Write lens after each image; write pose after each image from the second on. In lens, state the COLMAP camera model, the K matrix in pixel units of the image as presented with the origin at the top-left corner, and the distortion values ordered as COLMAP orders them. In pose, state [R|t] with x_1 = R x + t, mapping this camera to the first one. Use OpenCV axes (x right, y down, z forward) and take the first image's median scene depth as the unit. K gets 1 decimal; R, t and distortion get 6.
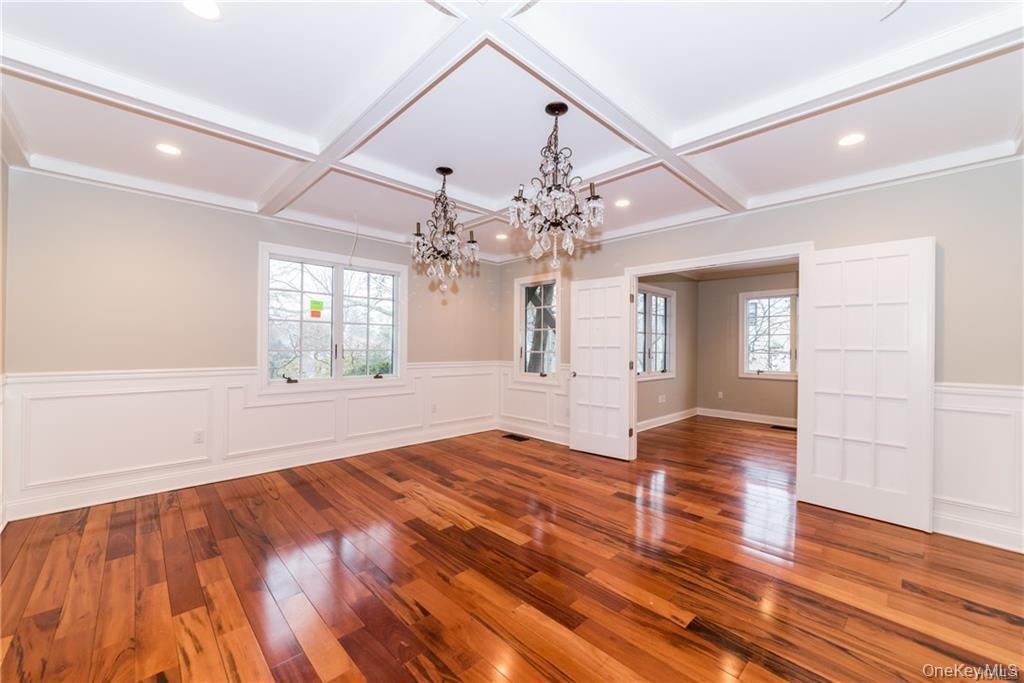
lens RADIAL K [[425.5, 0, 492.6], [0, 425.5, 326.8], [0, 0, 1]] dist [0.000389, -0.000387]
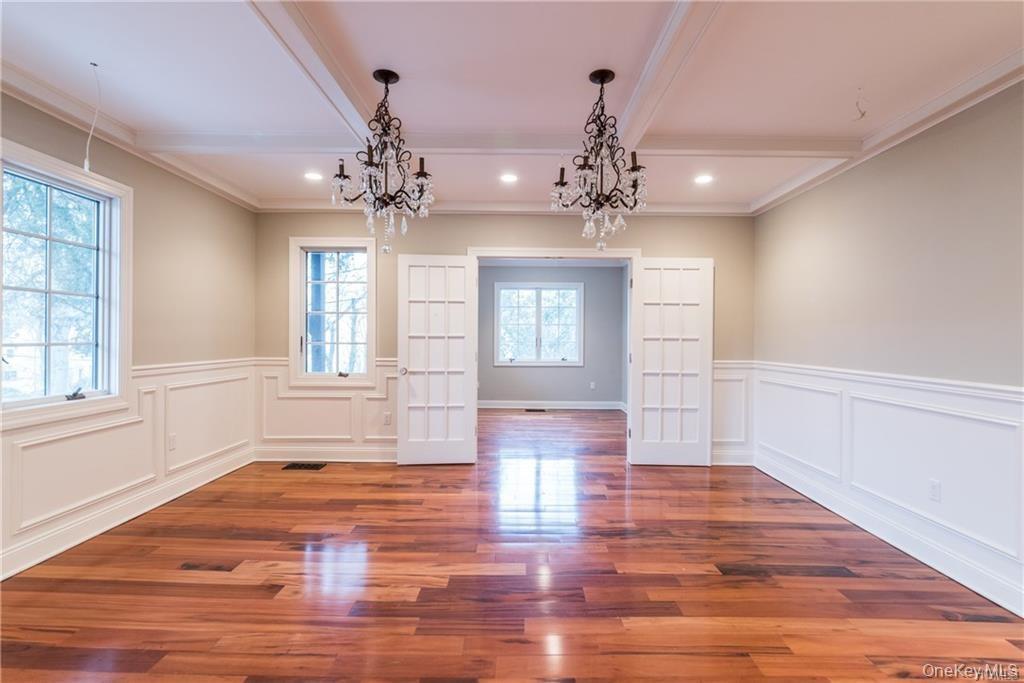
lens RADIAL K [[519.1, 0, 512.0], [0, 519.1, 341.5], [0, 0, 1]] dist [0.000008, -0.000528]
pose [[0.649655, -0.009329, 0.760172, -0.504951], [-0.036110, 0.998417, 0.043112, 0.008300], [-0.759371, -0.055458, 0.648290, 0.268188]]
